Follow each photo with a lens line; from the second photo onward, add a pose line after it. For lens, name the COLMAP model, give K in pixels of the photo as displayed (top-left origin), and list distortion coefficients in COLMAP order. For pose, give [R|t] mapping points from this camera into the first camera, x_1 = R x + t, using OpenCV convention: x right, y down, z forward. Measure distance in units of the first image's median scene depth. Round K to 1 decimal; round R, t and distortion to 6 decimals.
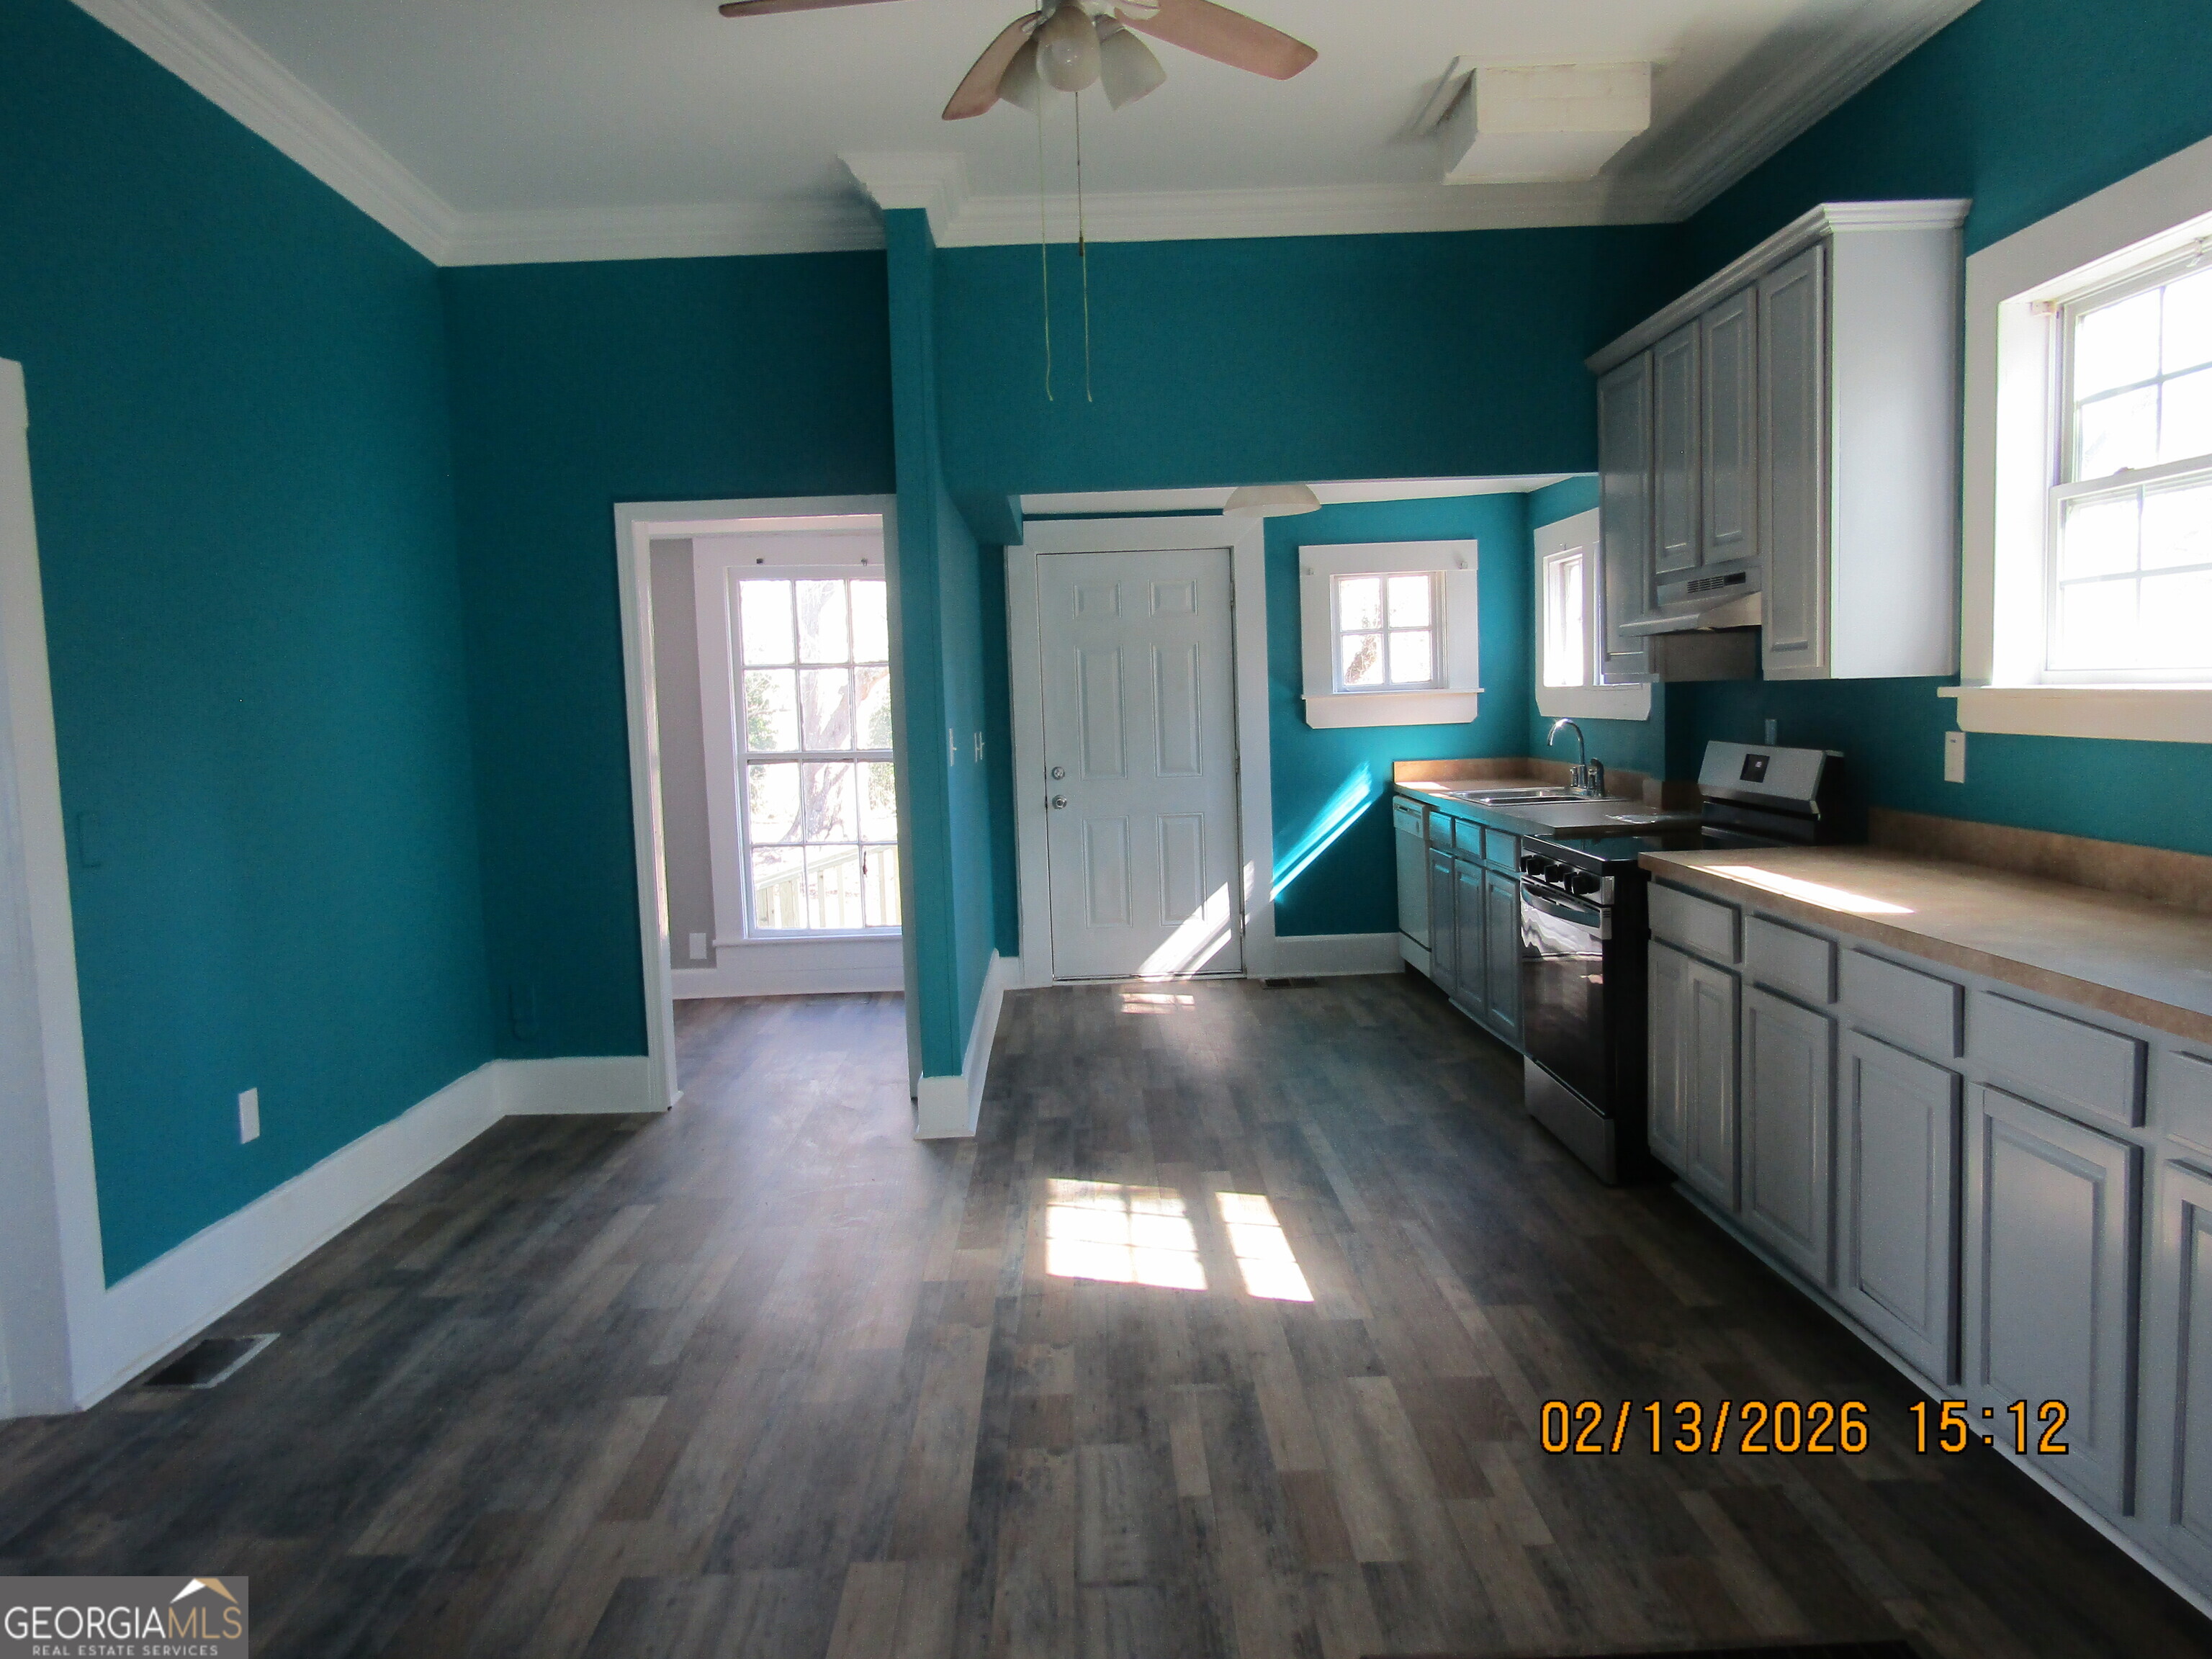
lens RADIAL K [[1563.1, 0, 1107.8], [0, 1563.1, 815.3], [0, 0, 1]] dist [-0.014355, 0.001506]
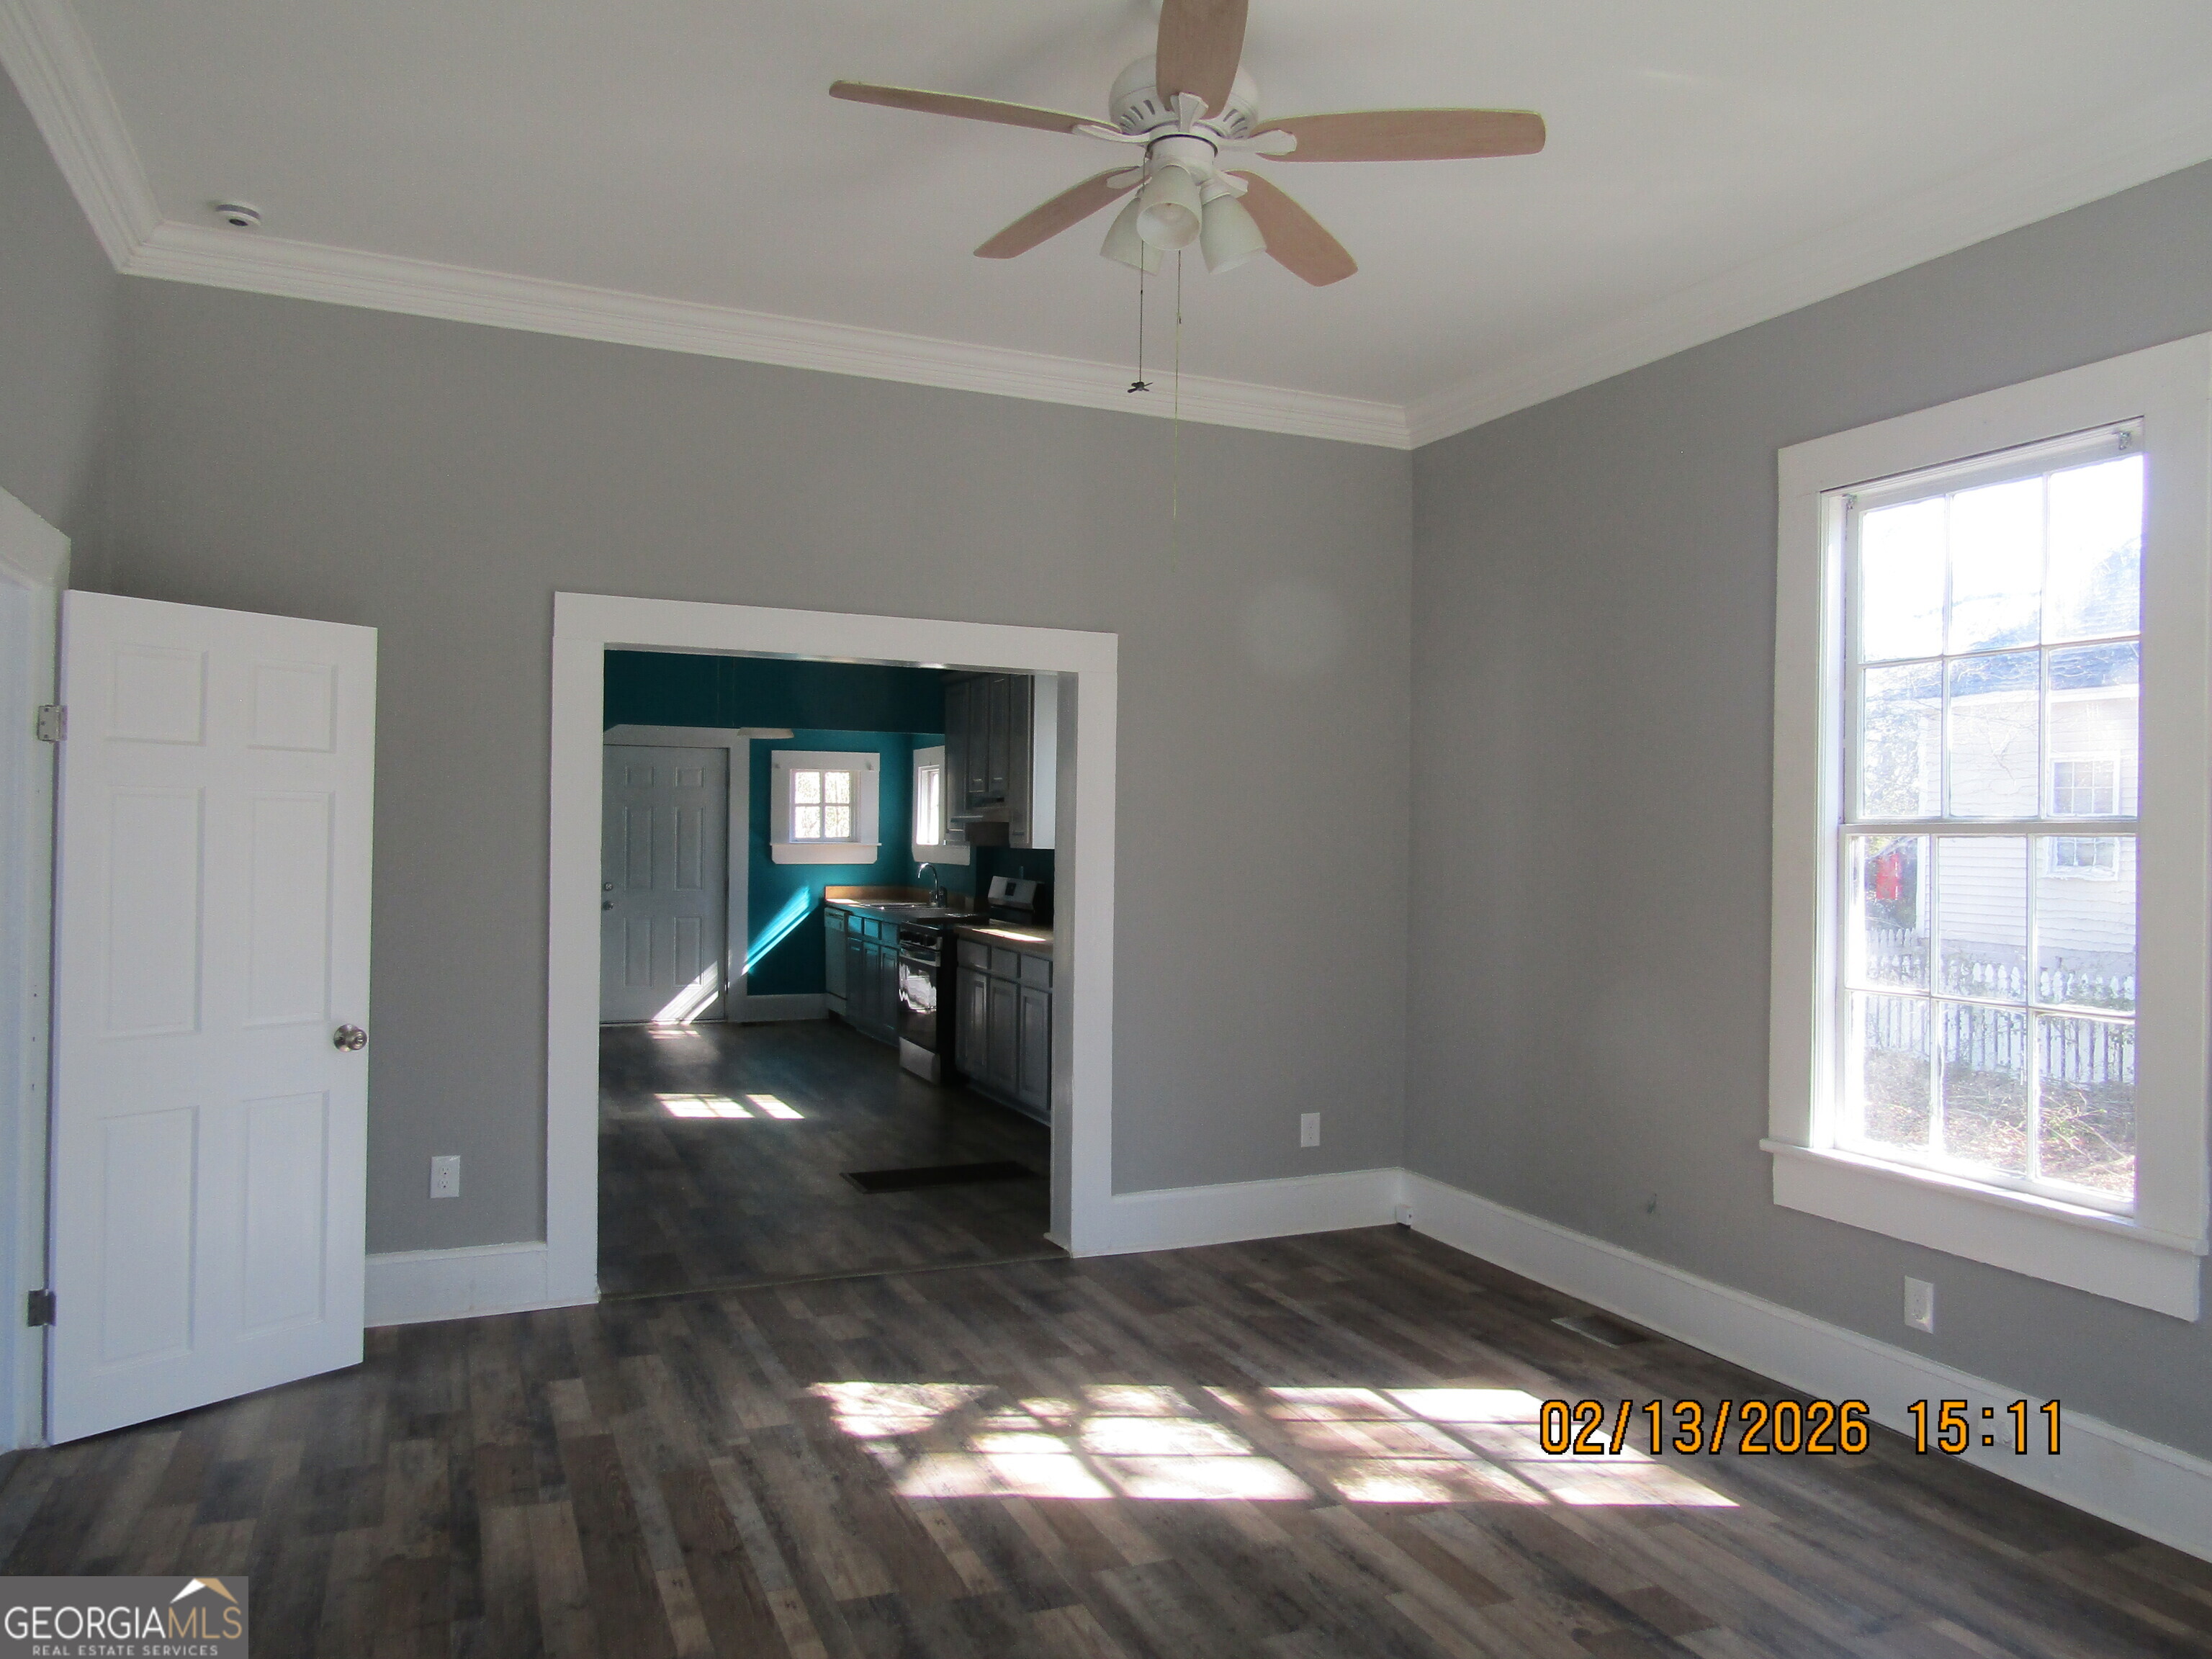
lens RADIAL K [[1563.1, 0, 1107.8], [0, 1563.1, 815.3], [0, 0, 1]] dist [-0.014355, 0.001506]
pose [[0.926120, 0.046864, 0.374306, -0.157741], [-0.012454, 0.995511, -0.093825, 0.041242], [-0.377023, 0.082232, 0.922546, -0.618337]]
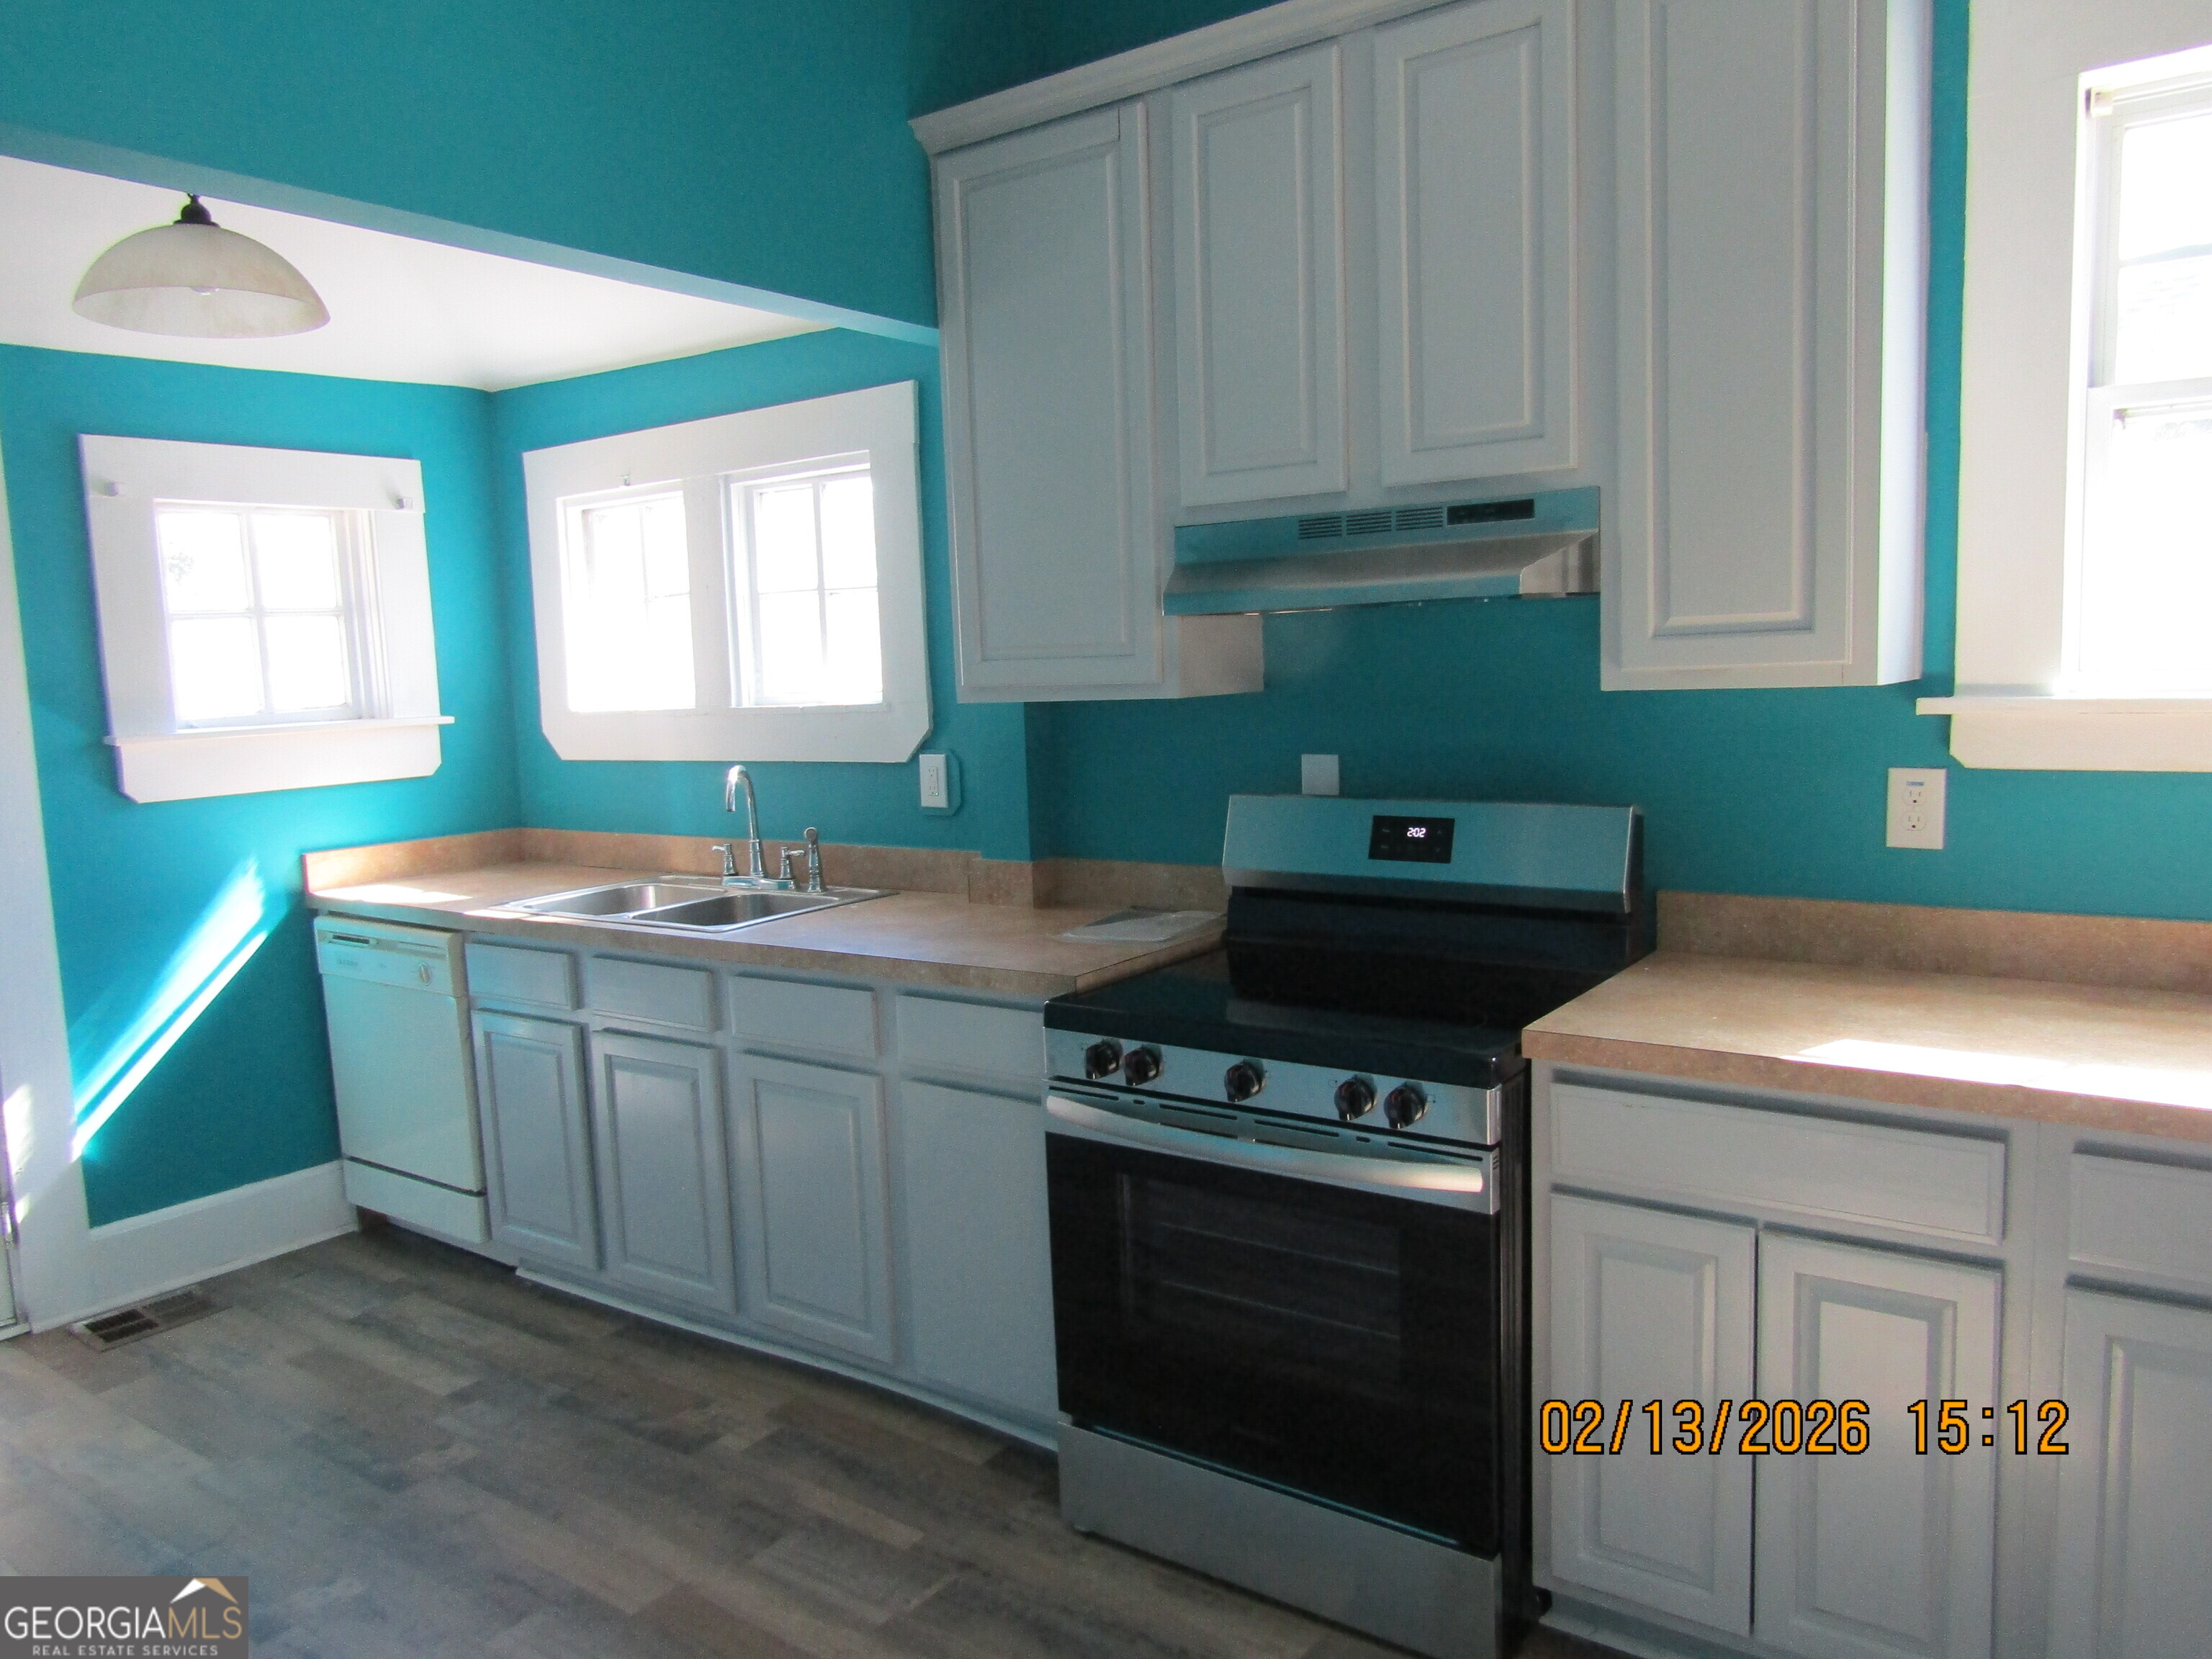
lens RADIAL K [[1536.2, 0, 1106.0], [0, 1536.2, 829.5], [0, 0, 1]] dist [-0.006101, -0.002102]
pose [[0.598374, -0.077582, 0.797452, -0.078455], [0.080542, 0.996084, 0.036470, -0.040909], [-0.797158, 0.042405, 0.602279, 0.464583]]
